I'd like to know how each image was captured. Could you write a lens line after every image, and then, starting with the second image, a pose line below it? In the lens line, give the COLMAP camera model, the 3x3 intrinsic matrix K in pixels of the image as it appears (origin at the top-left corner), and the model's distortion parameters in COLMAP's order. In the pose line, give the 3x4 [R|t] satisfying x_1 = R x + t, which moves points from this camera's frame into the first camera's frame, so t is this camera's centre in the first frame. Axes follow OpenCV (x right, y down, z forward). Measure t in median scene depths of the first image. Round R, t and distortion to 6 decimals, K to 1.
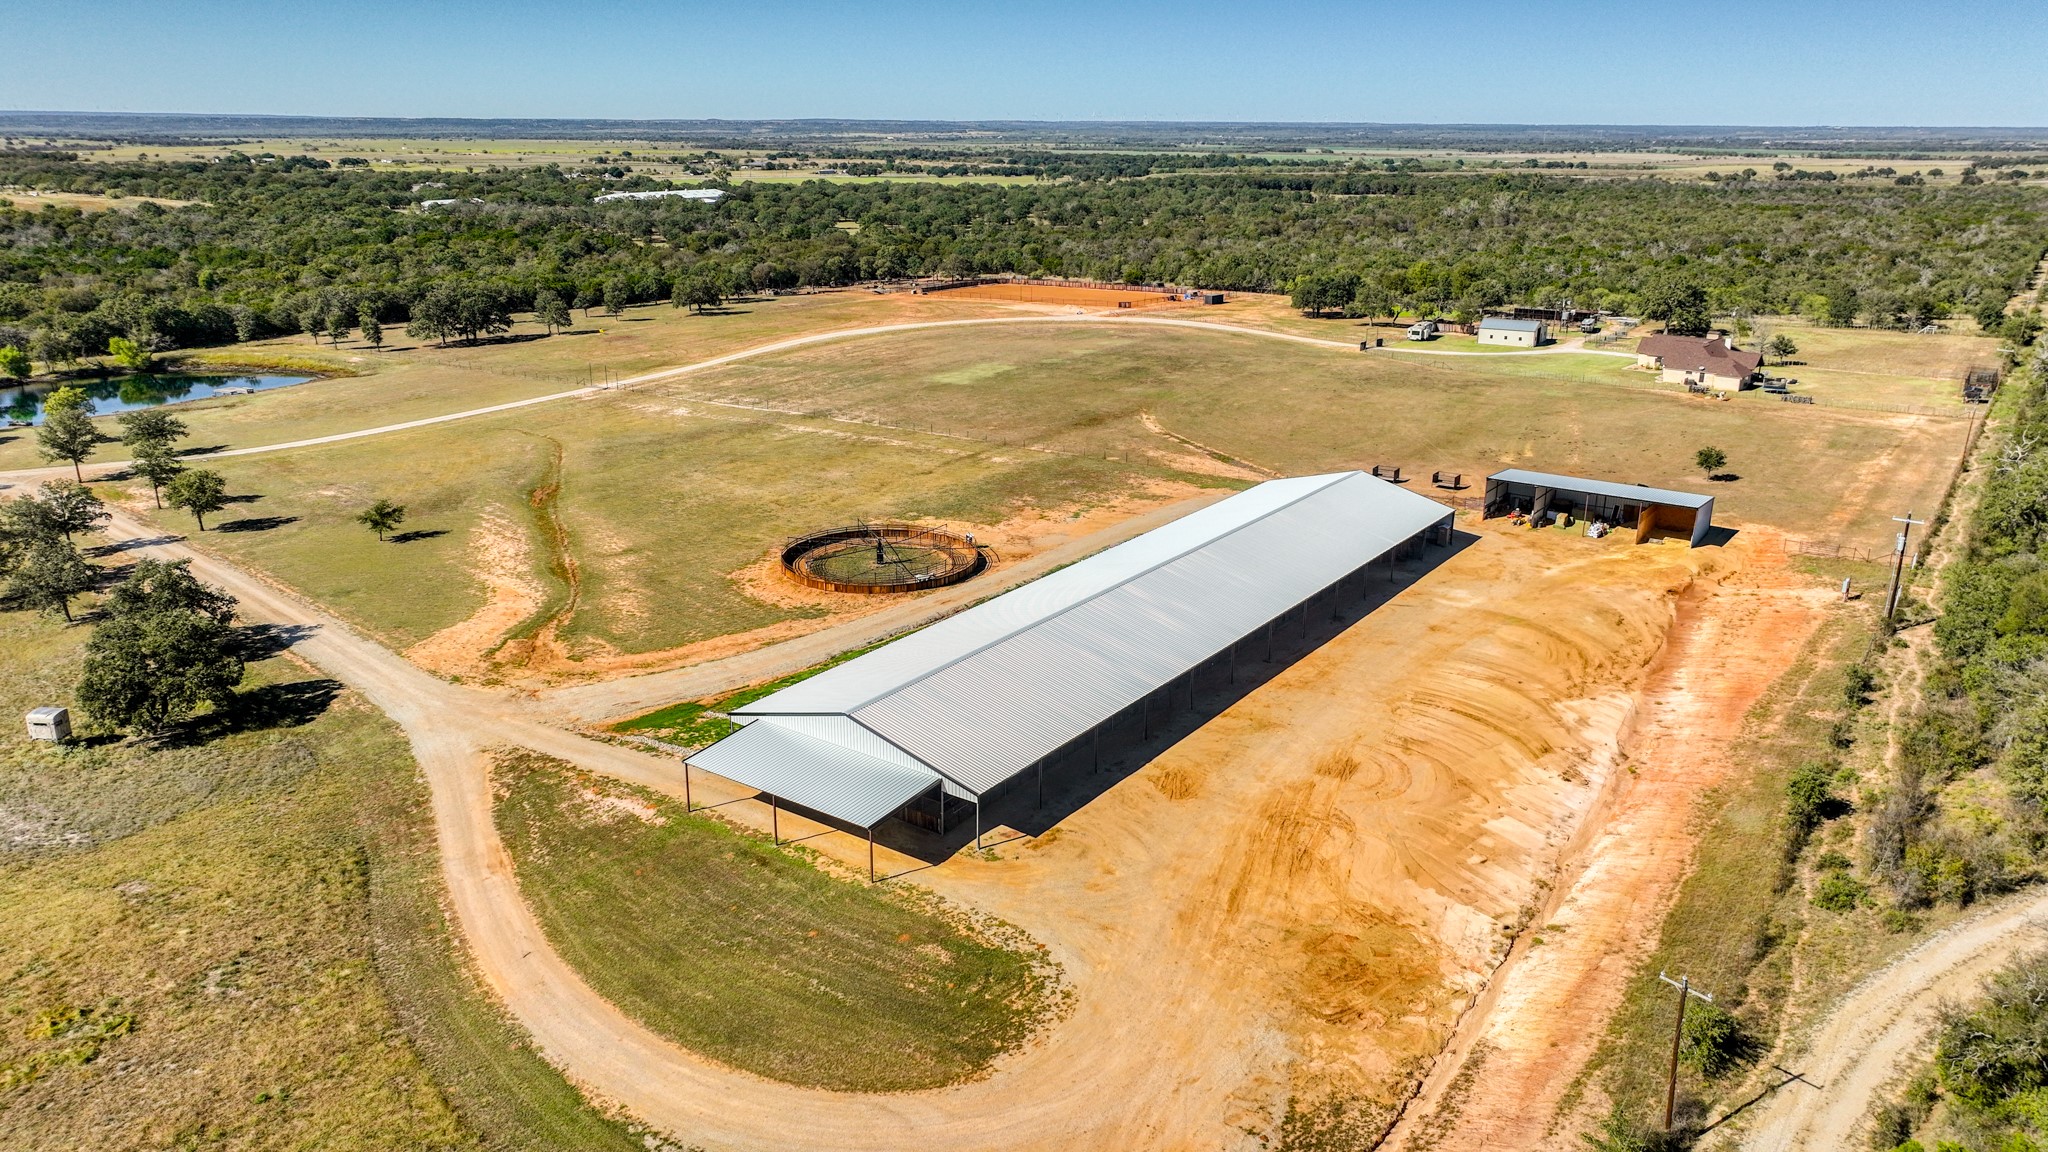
lens RADIAL K [[1422.6, 0, 1024.0], [0, 1422.6, 576.0], [0, 0, 1]] dist [0.009278, 0.004067]
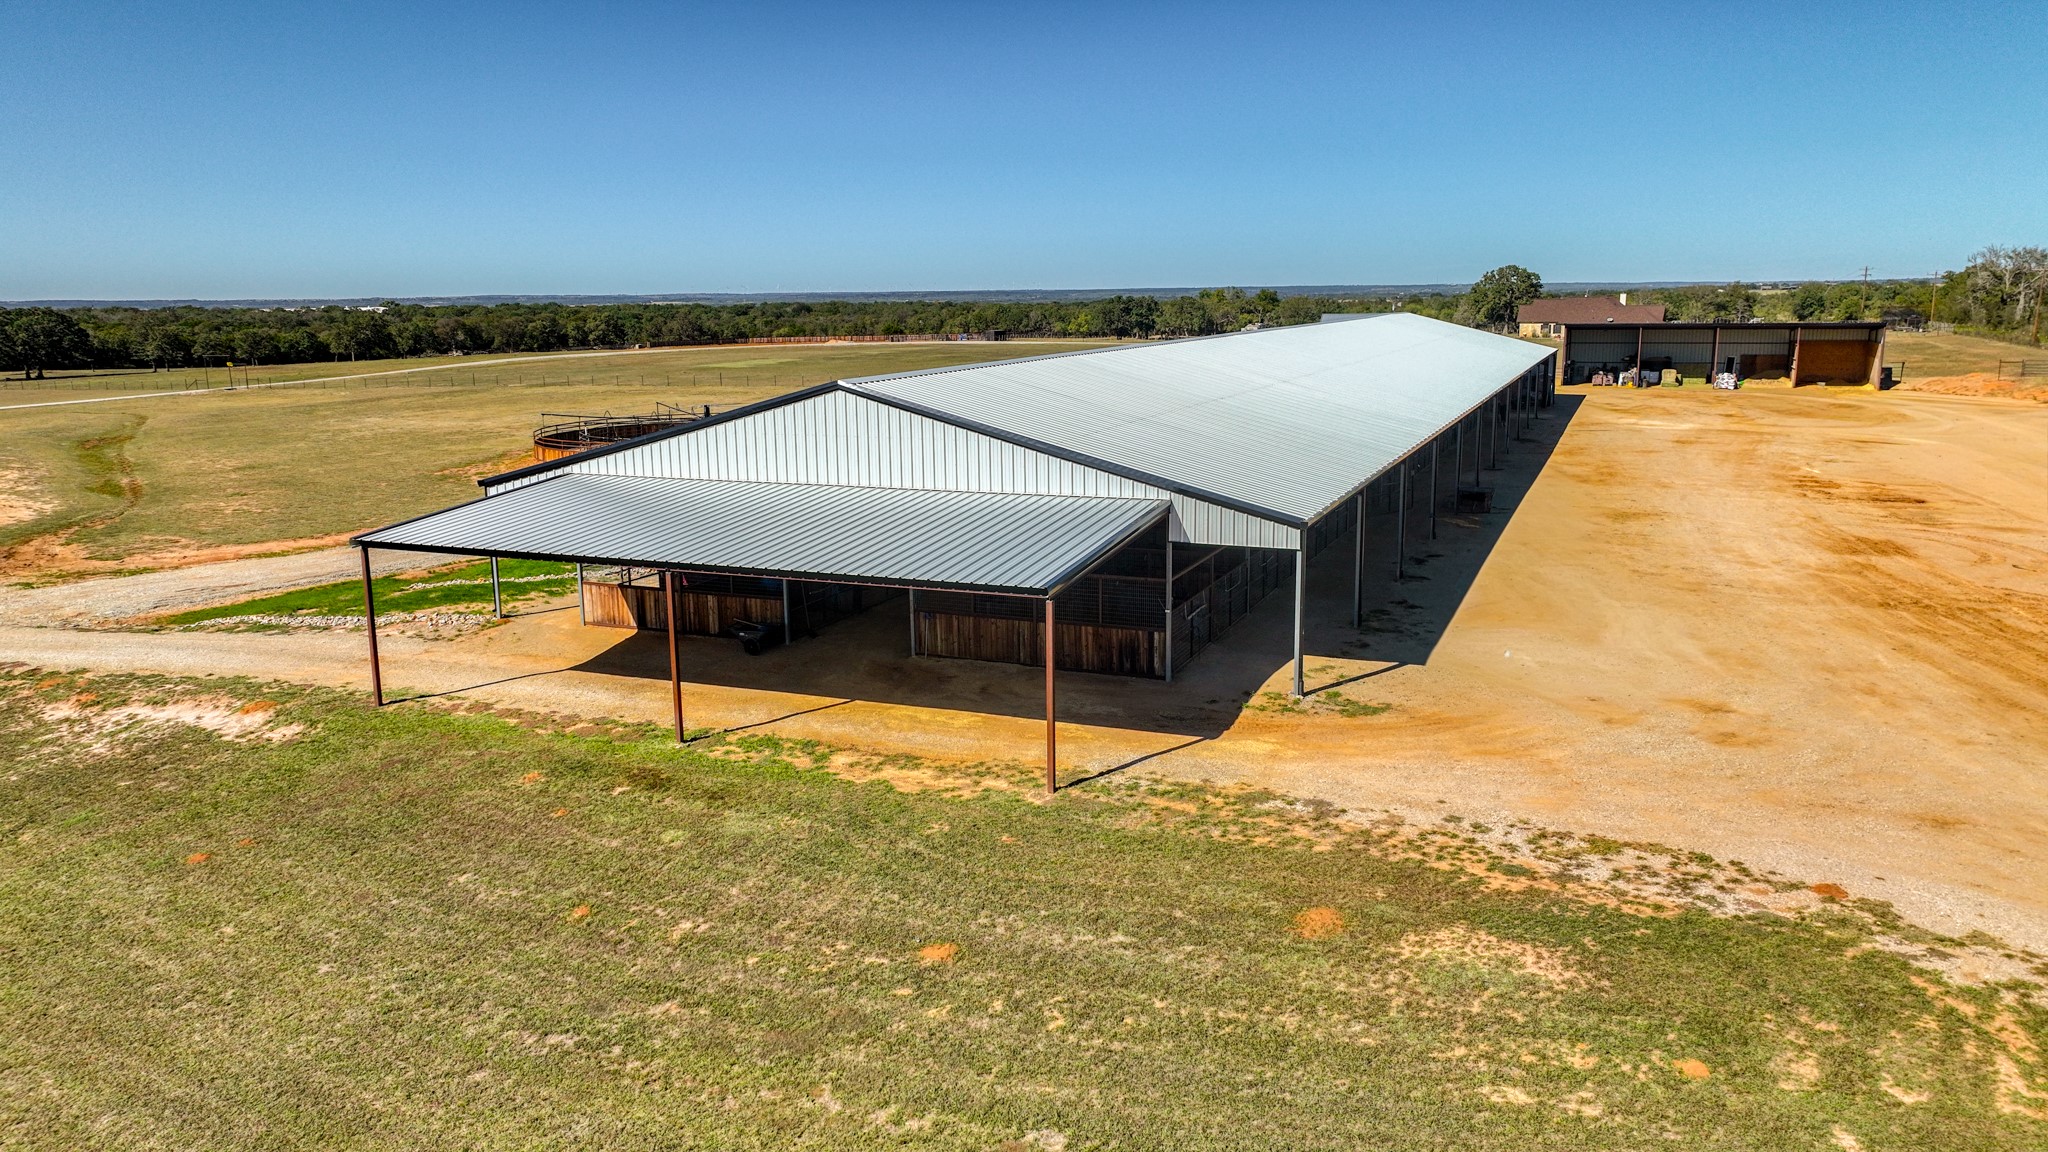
lens RADIAL K [[1422.6, 0, 1024.0], [0, 1422.6, 576.0], [0, 0, 1]] dist [0.009278, 0.004067]
pose [[0.976959, -0.058306, 0.205309, -0.164040], [0.080757, 0.991427, -0.102720, 0.193380], [-0.197560, 0.116934, 0.973292, 0.681106]]
